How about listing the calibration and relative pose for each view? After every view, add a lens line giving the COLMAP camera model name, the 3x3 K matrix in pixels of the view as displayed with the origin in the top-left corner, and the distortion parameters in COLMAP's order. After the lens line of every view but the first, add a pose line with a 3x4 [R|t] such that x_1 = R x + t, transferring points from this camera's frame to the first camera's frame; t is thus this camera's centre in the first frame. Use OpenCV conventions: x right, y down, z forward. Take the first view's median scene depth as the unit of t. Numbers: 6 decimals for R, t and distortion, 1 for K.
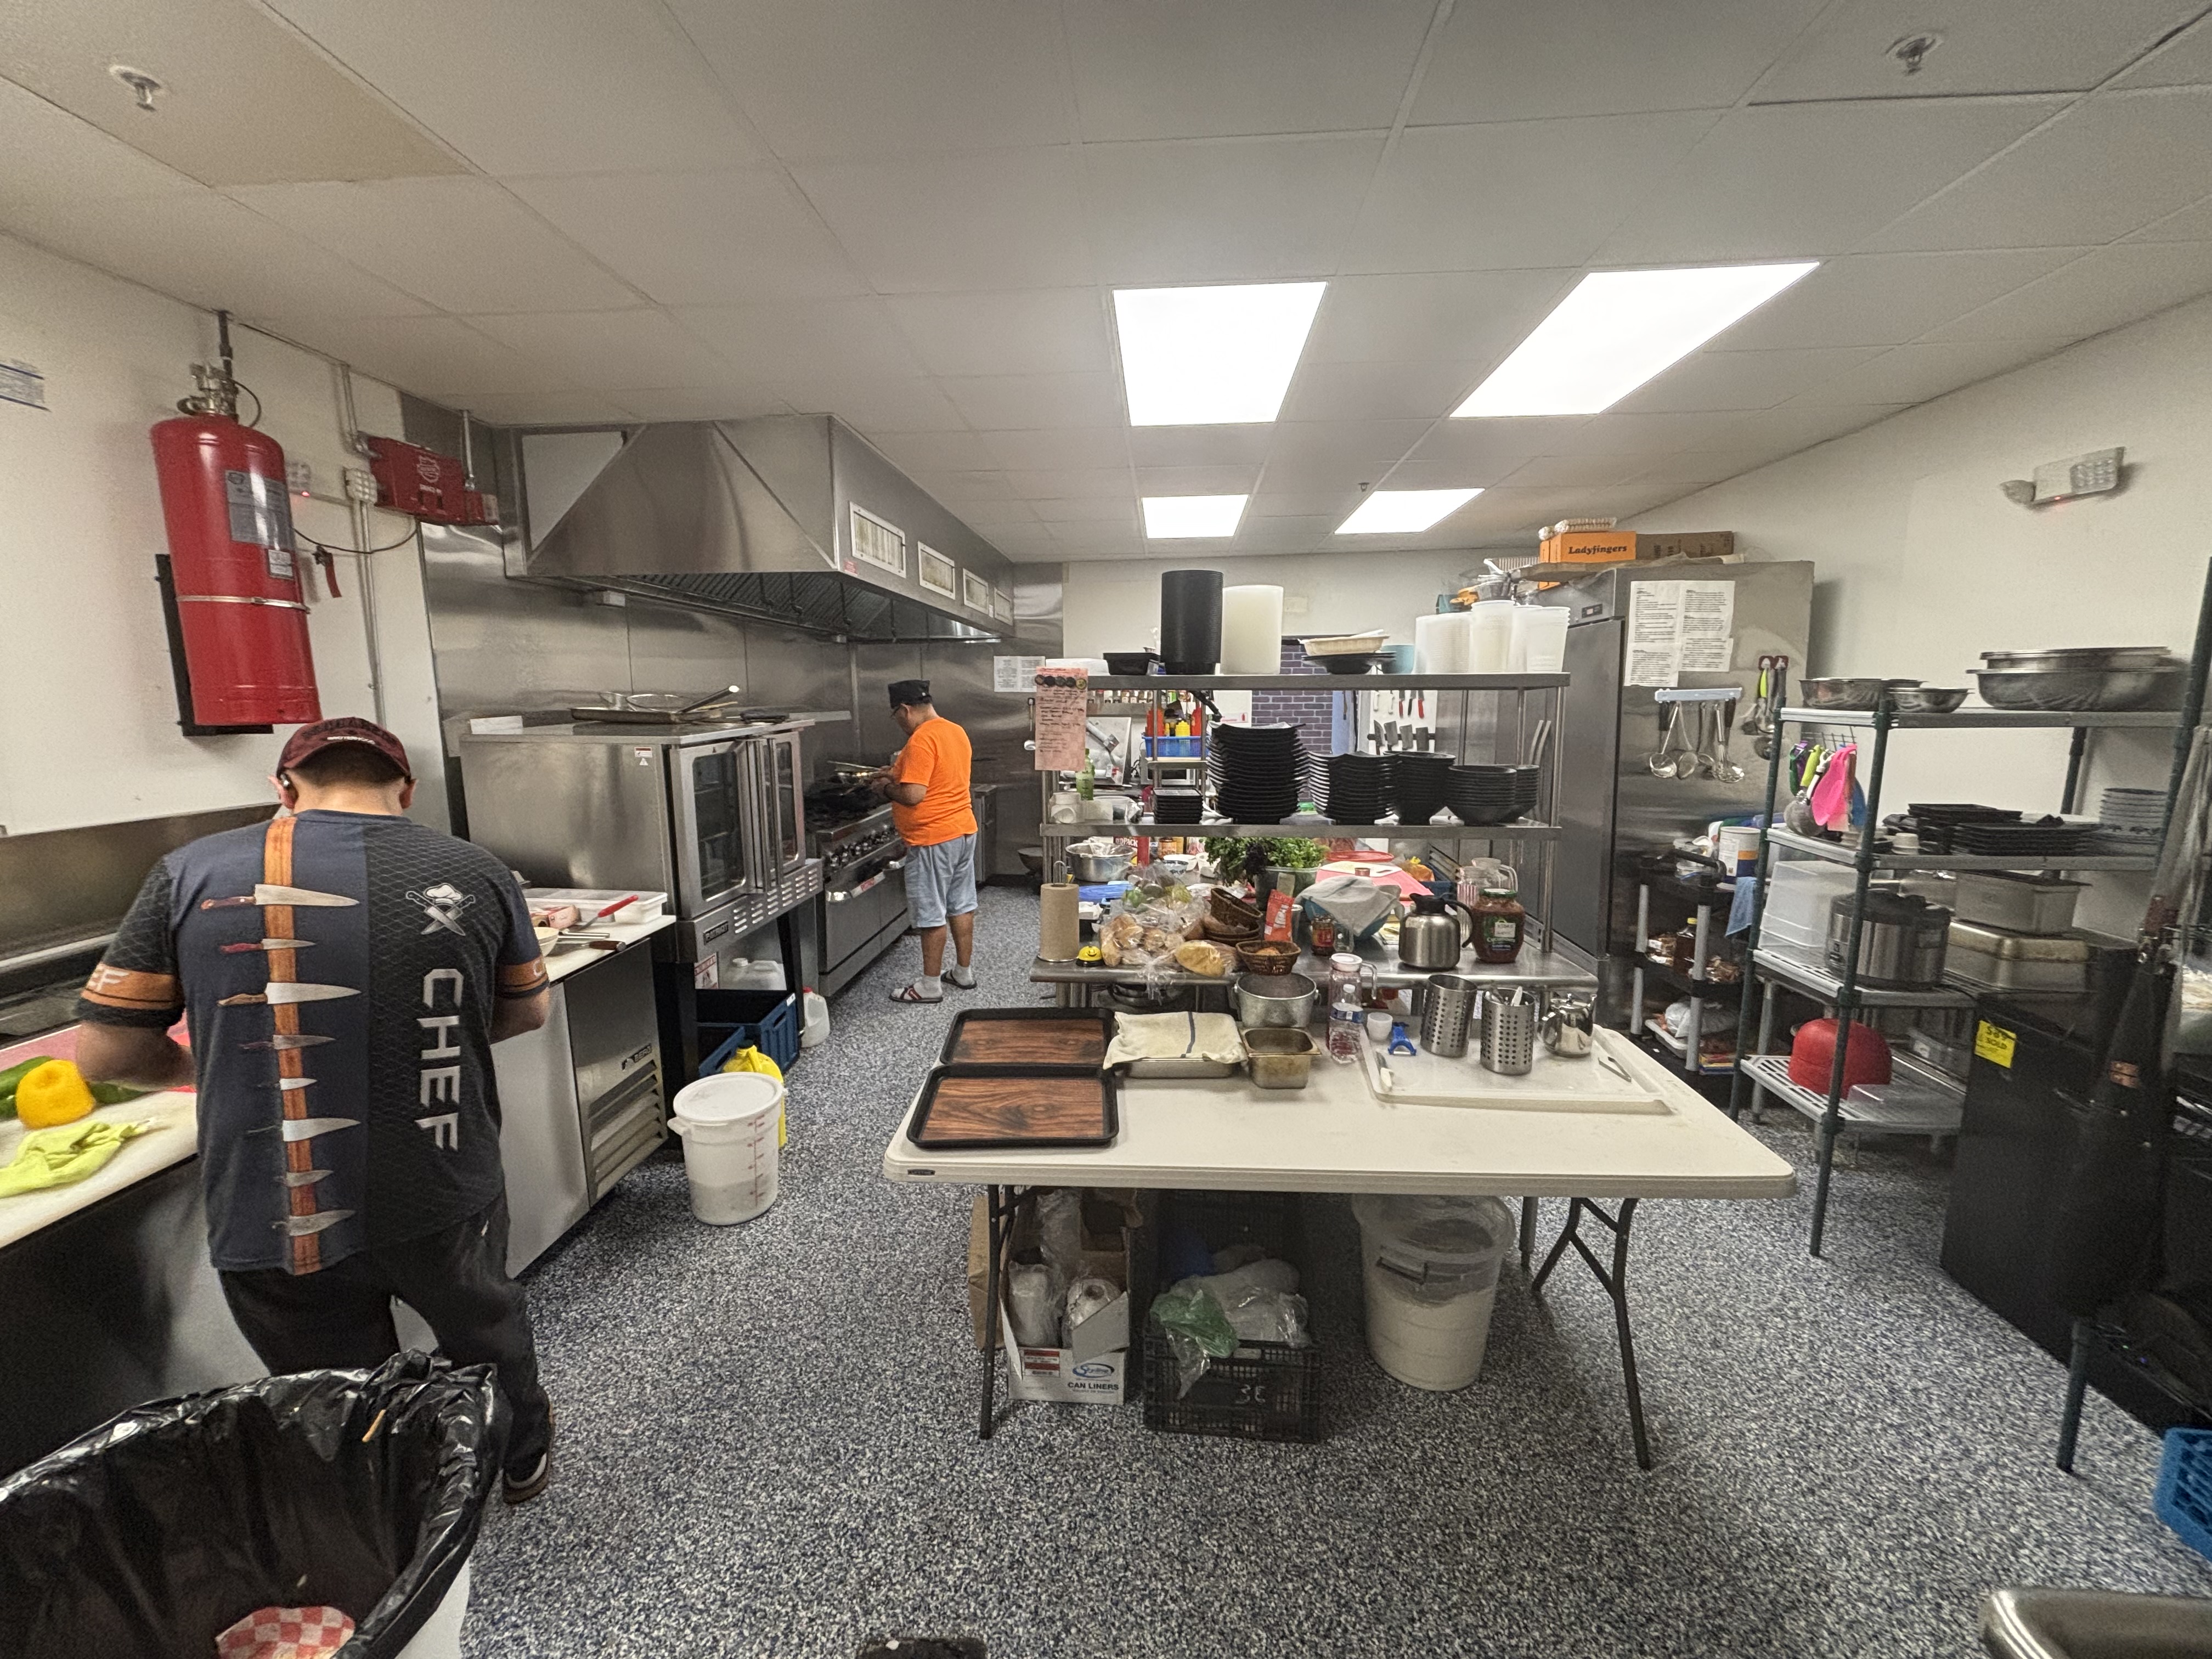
lens RADIAL K [[876.6, 0, 1106.0], [0, 876.6, 829.5], [0, 0, 1]] dist [0.003009, 0.000235]
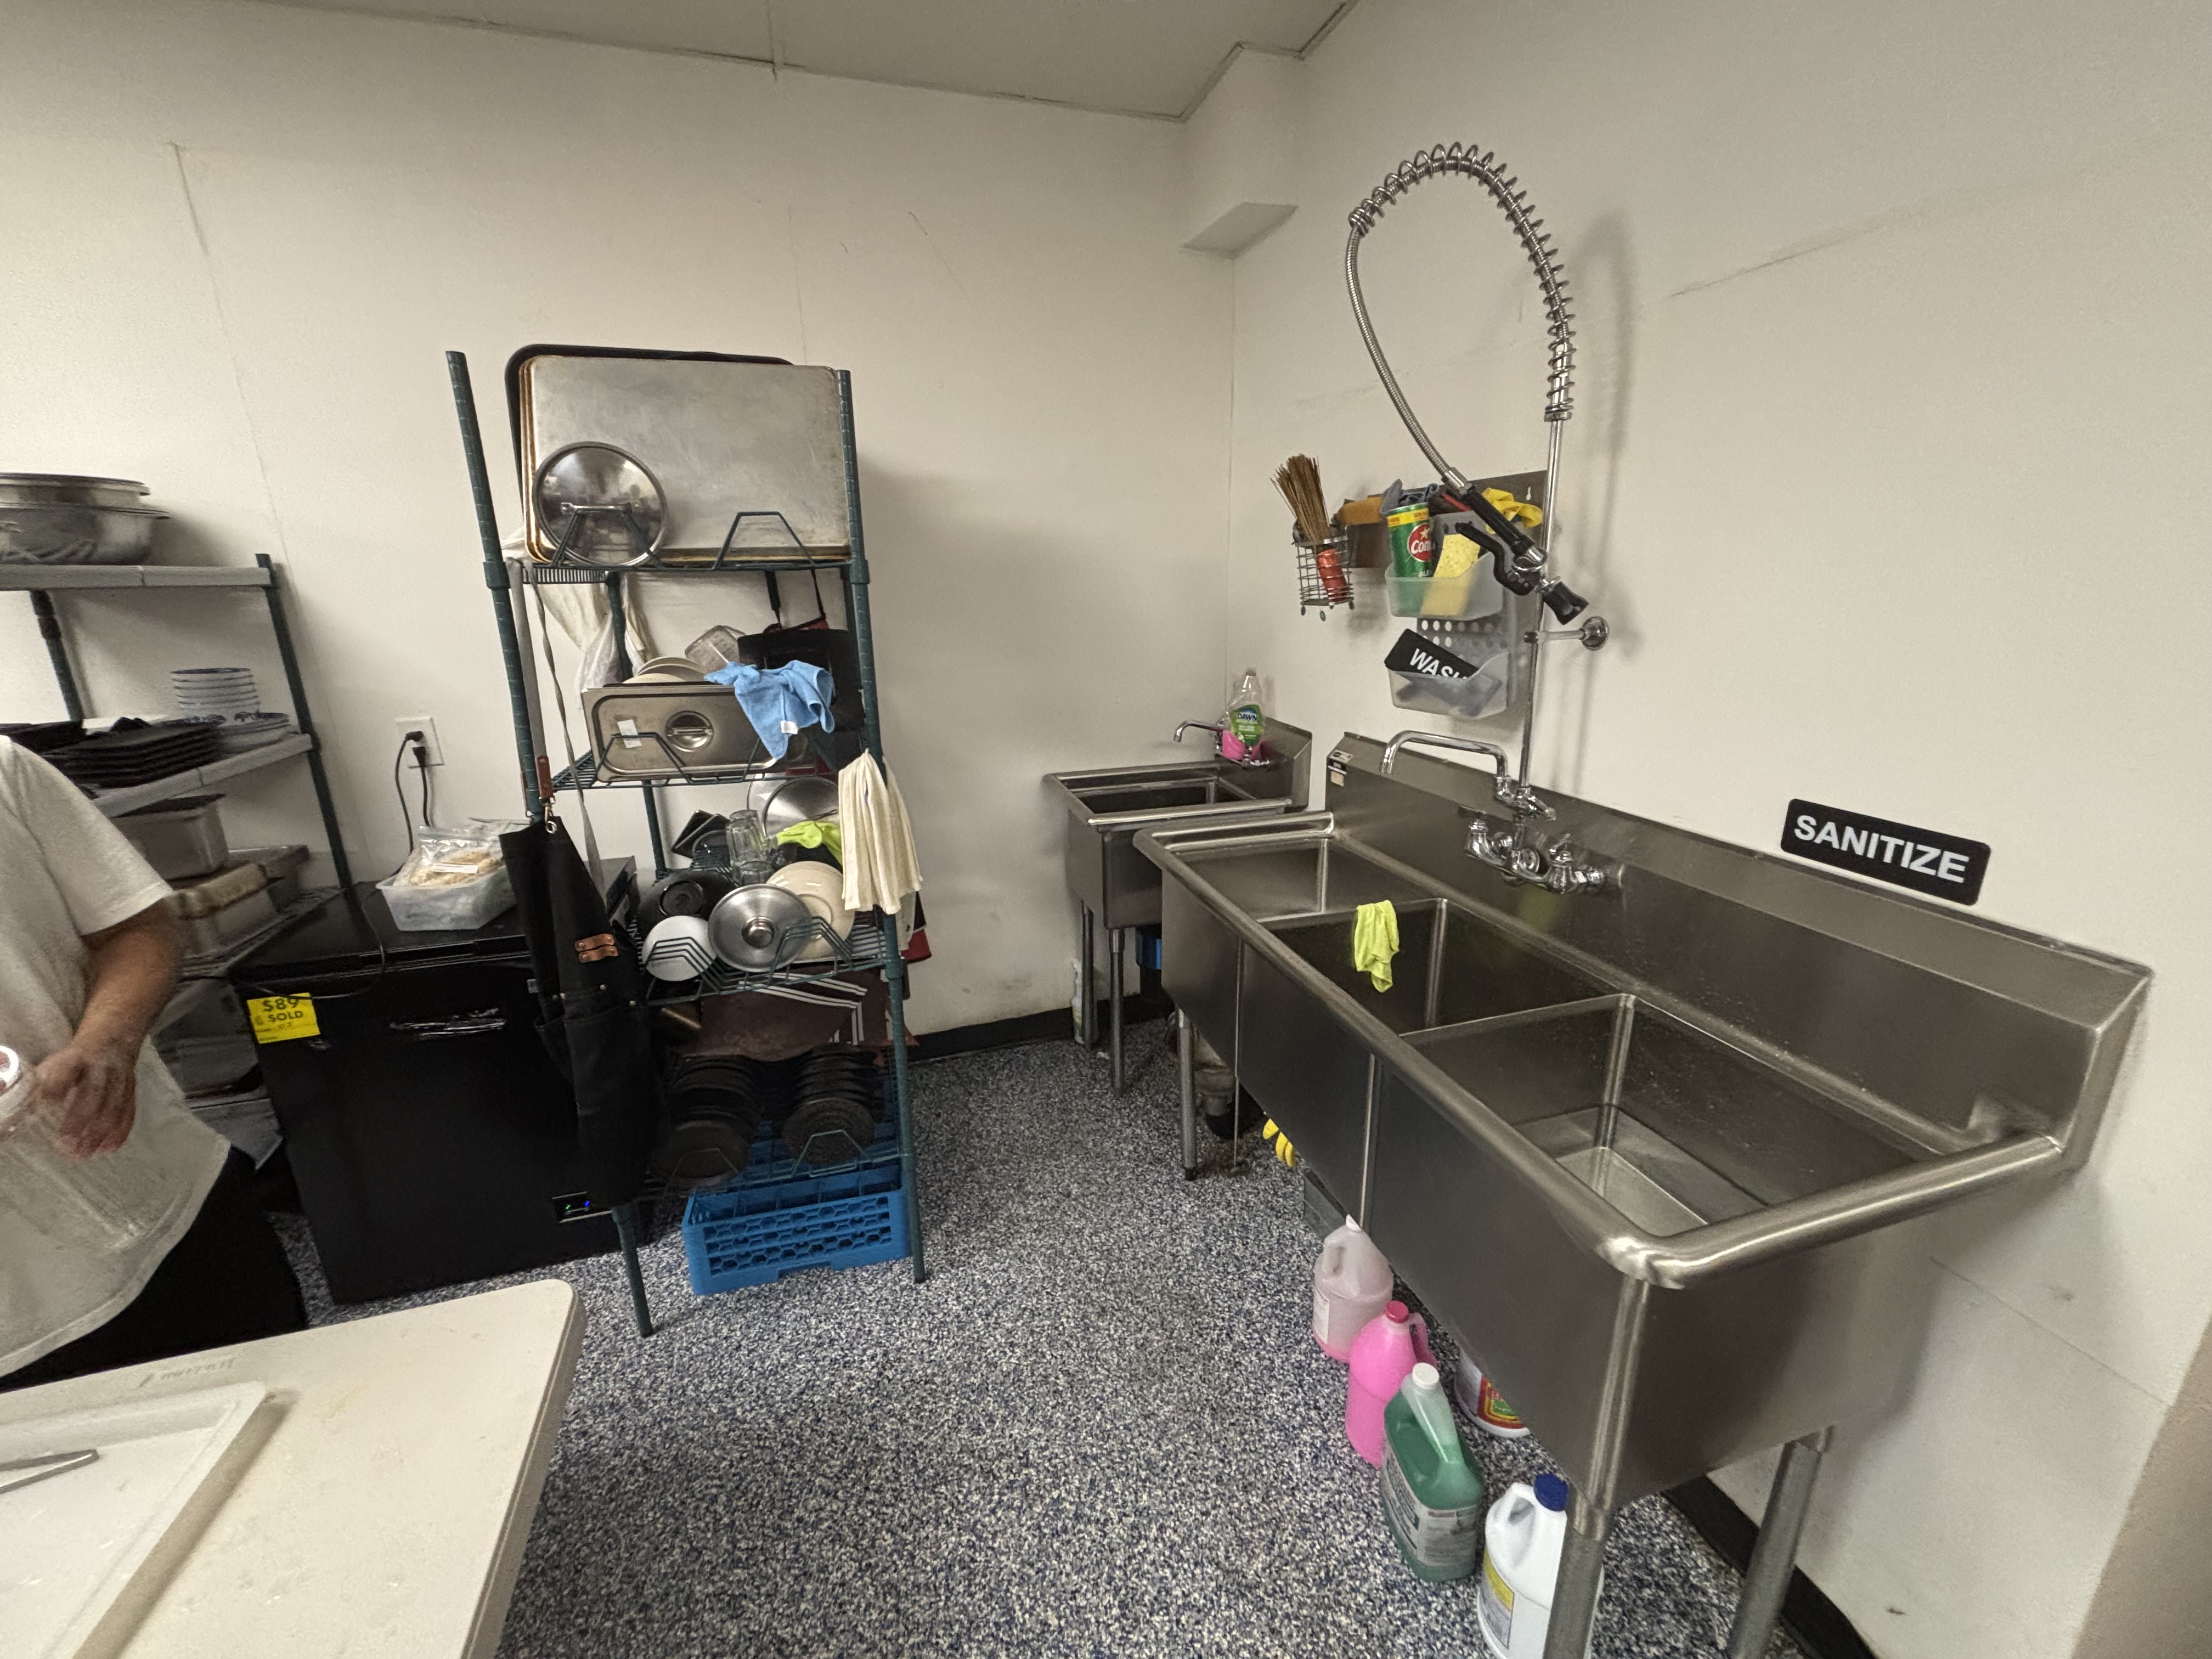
lens RADIAL K [[876.6, 0, 1106.0], [0, 876.6, 829.5], [0, 0, 1]] dist [0.003009, 0.000235]
pose [[-0.374536, -0.244147, 0.894491, 0.140347], [0.156038, 0.934355, 0.320363, -0.046615], [-0.913988, 0.259562, -0.311854, 0.680448]]
